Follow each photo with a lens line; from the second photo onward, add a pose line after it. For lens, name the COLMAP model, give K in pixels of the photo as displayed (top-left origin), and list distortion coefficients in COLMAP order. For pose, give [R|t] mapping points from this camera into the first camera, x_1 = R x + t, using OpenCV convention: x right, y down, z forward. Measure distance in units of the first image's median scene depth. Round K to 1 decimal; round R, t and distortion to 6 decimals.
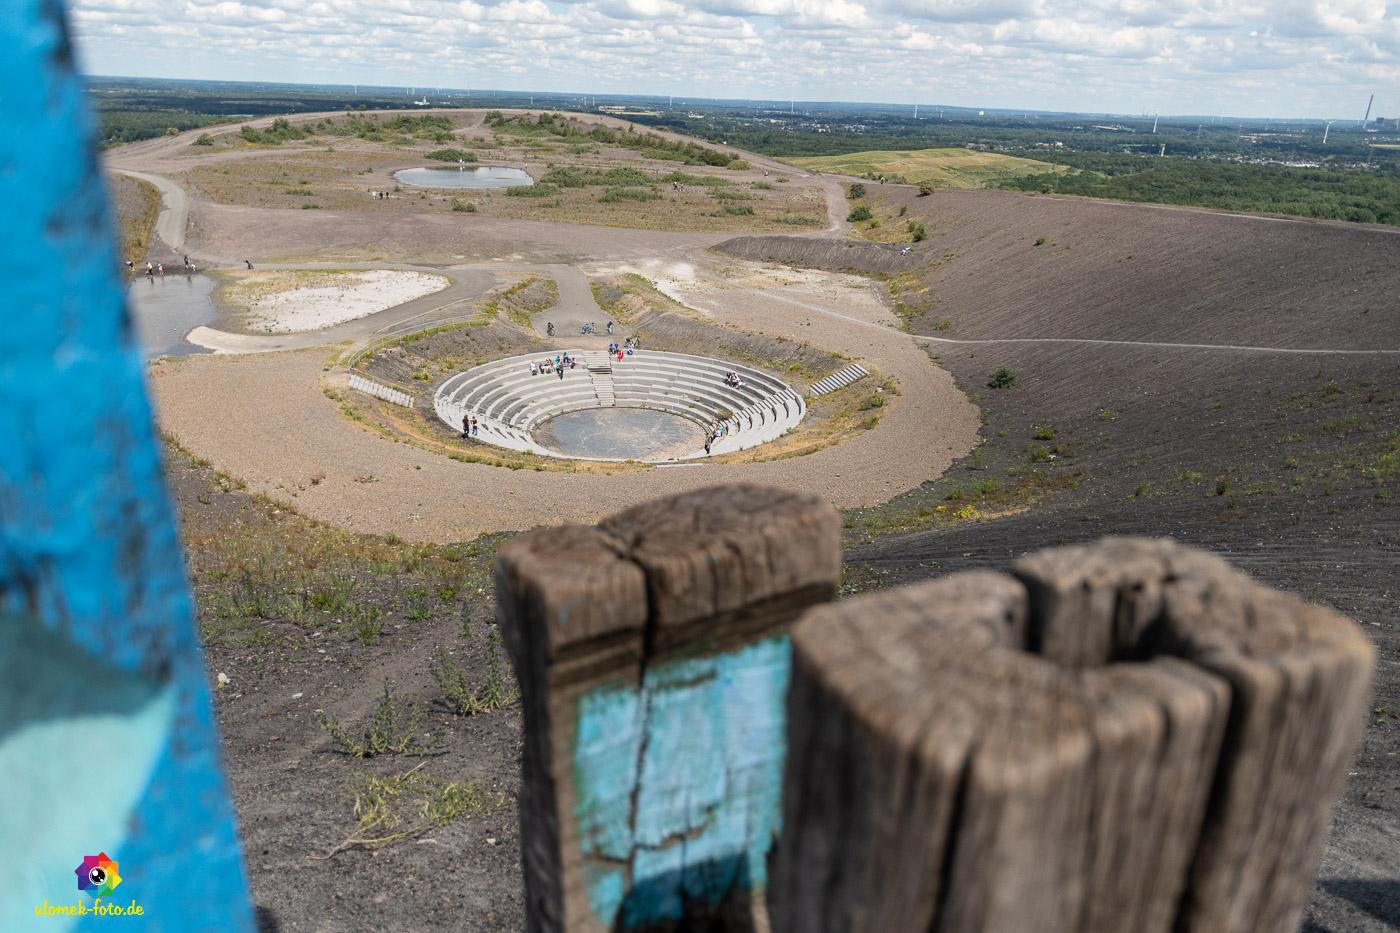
lens RADIAL K [[954.0, 0, 696.4], [0, 954.0, 481.3], [0, 0, 1]] dist [0.013001, 0.003316]
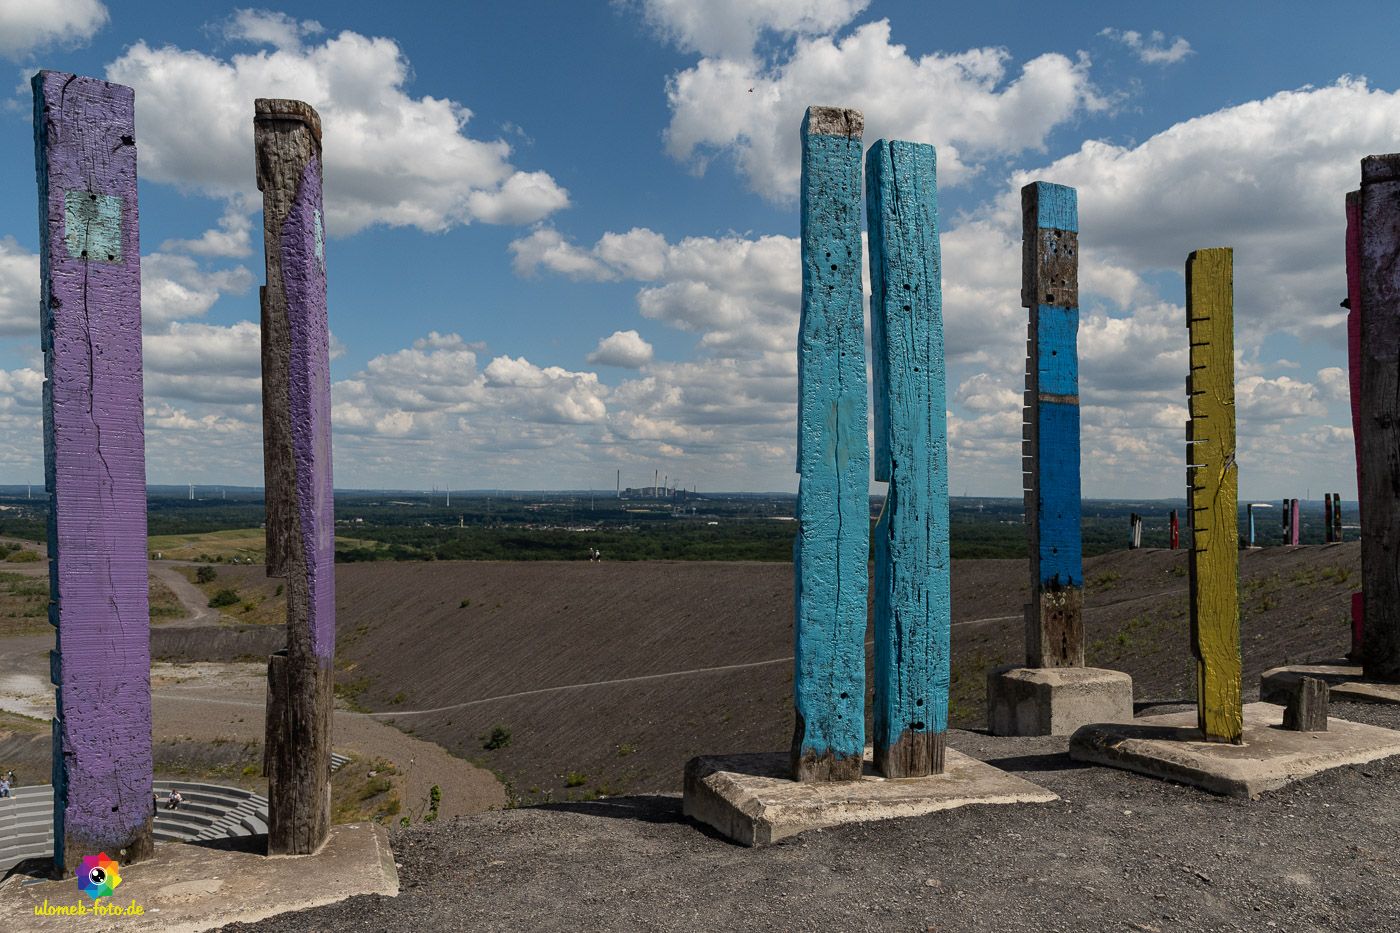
lens RADIAL K [[1077.1, 0, 697.0], [0, 1077.1, 469.0], [0, 0, 1]] dist [-0.006201, 0.000390]
pose [[0.792420, -0.014524, 0.609803, -0.100945], [0.243981, 0.923809, -0.295042, 0.005990], [-0.559056, 0.382578, 0.735588, -0.003853]]
